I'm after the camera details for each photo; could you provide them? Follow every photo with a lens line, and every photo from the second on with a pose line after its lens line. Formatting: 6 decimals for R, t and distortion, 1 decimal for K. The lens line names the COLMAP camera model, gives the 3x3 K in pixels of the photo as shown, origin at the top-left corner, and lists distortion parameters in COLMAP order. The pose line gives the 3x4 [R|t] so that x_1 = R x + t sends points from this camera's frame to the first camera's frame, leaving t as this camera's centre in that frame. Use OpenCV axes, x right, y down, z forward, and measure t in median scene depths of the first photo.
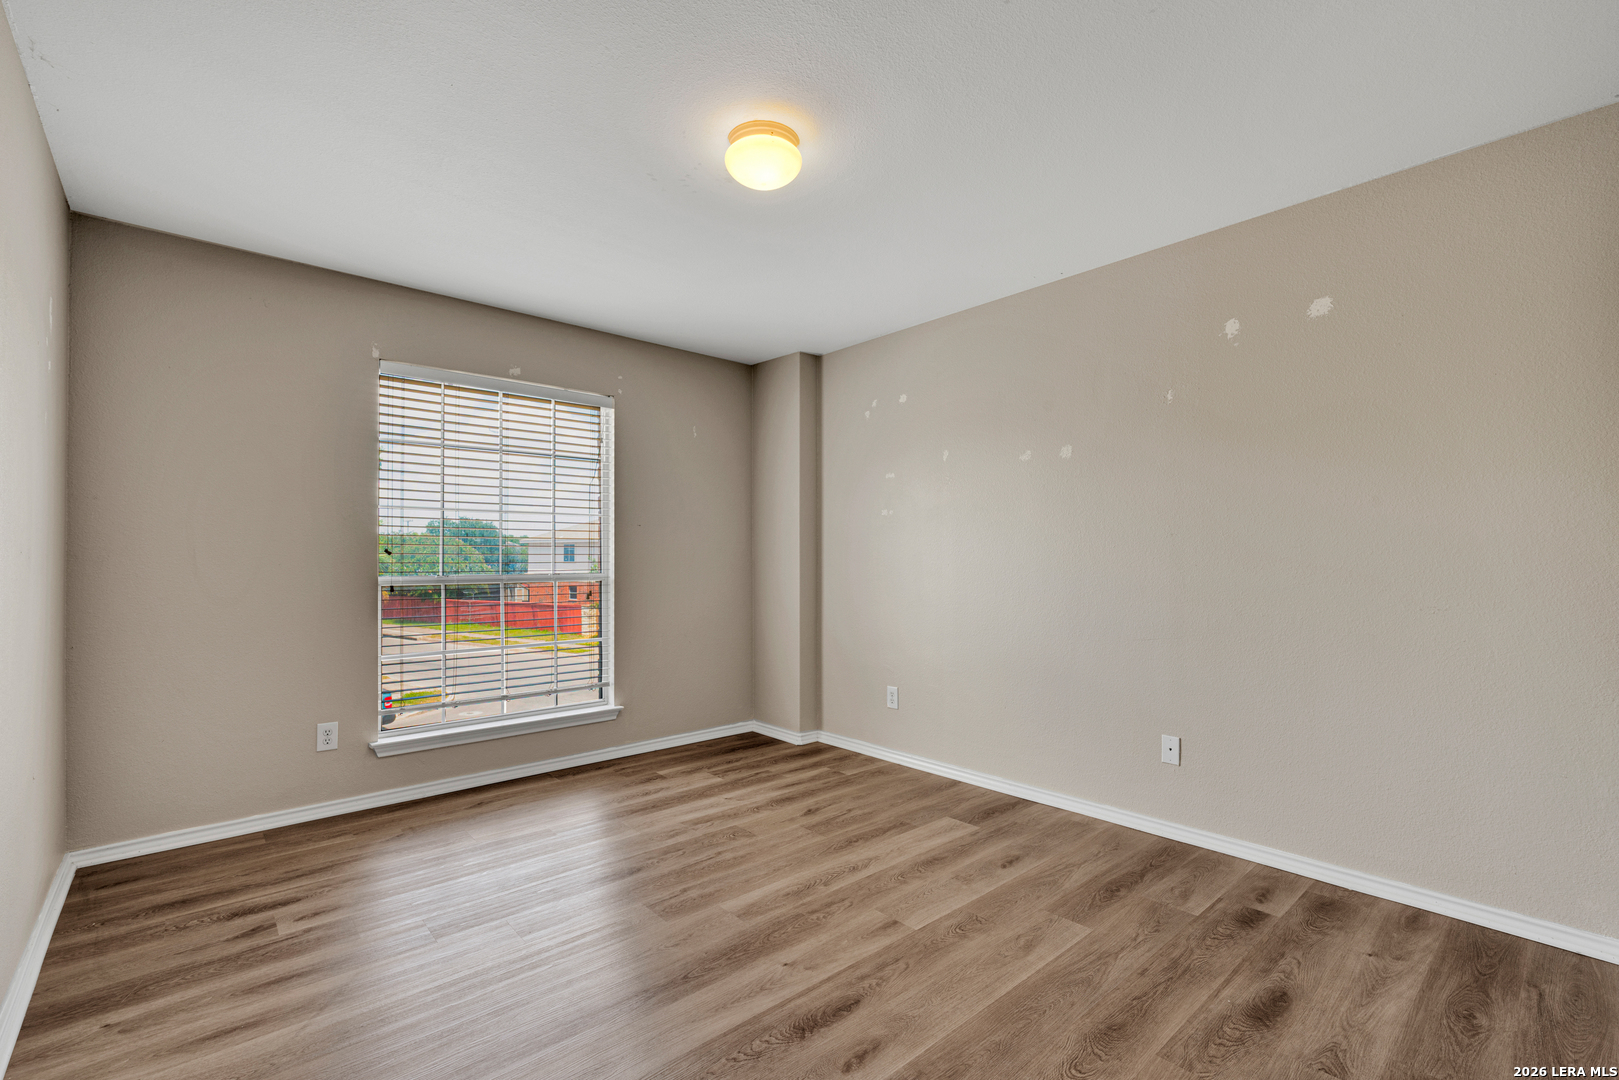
lens RADIAL K [[712.4, 0, 809.5], [0, 712.4, 546.7], [0, 0, 1]] dist [-0.002620, -0.000265]
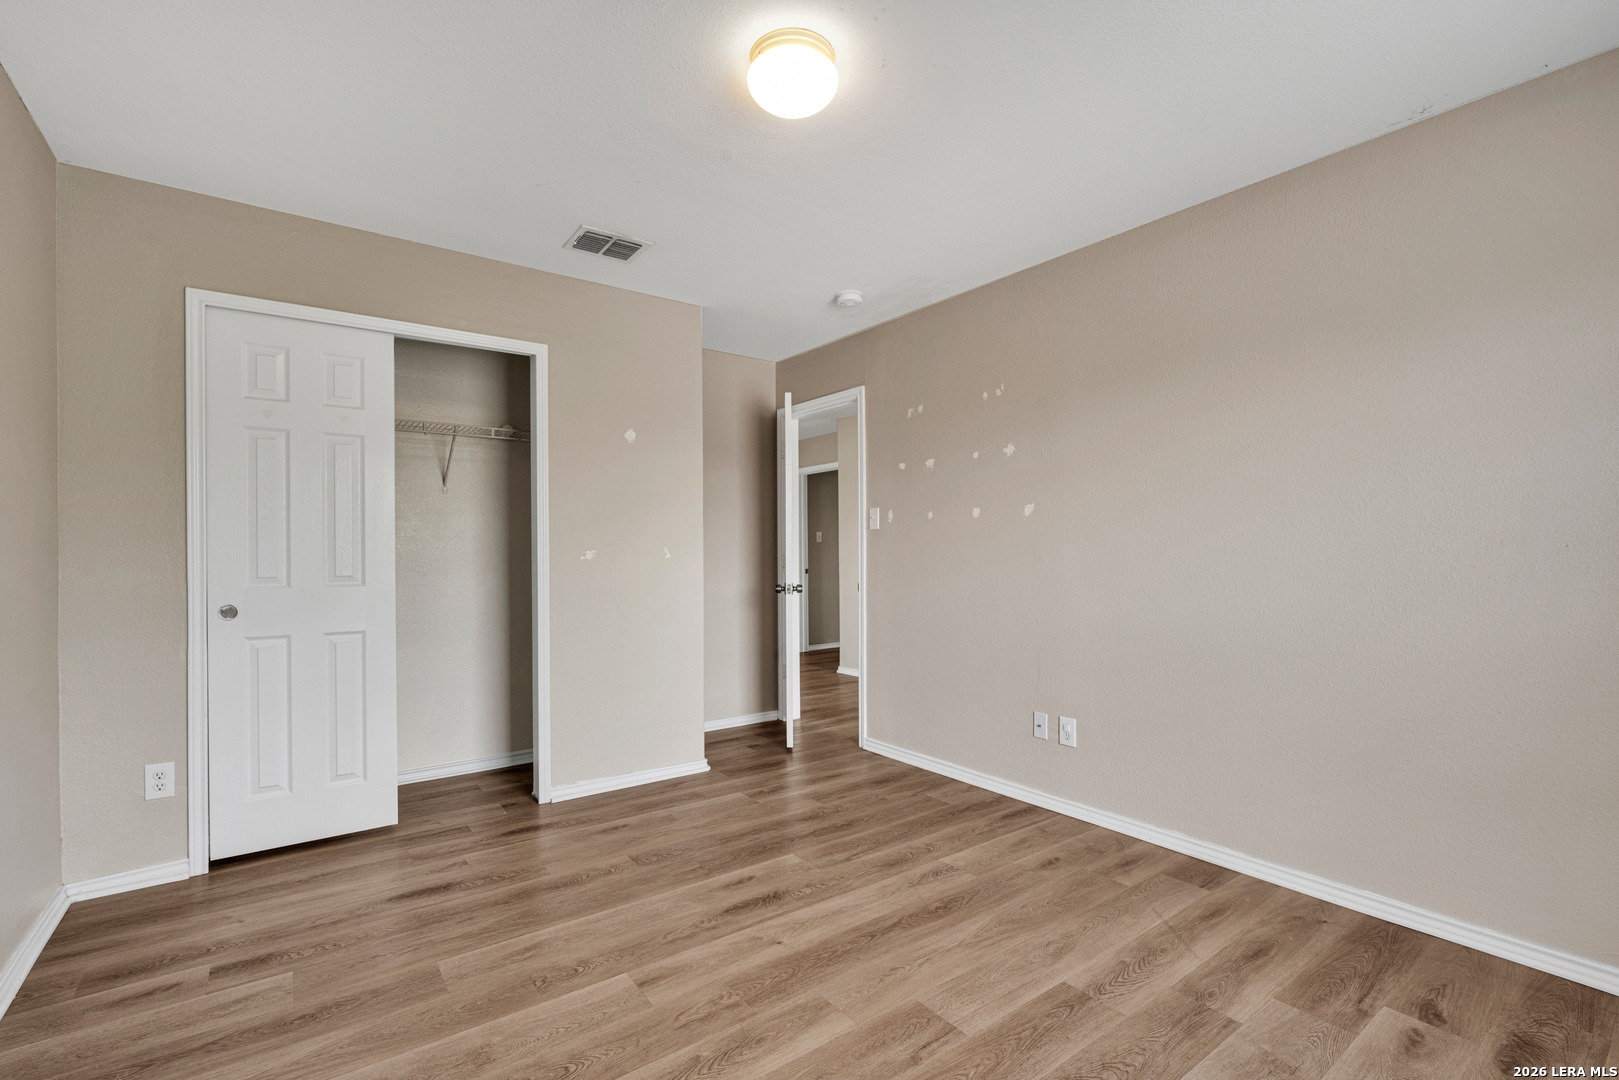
lens RADIAL K [[712.4, 0, 809.2], [0, 712.4, 548.1], [0, 0, 1]] dist [-0.002620, -0.000265]
pose [[-0.996236, 0.004915, 0.086539, -0.164942], [0.003197, 0.999795, -0.019978, 0.031960], [-0.086619, -0.019627, -0.996048, 1.982496]]
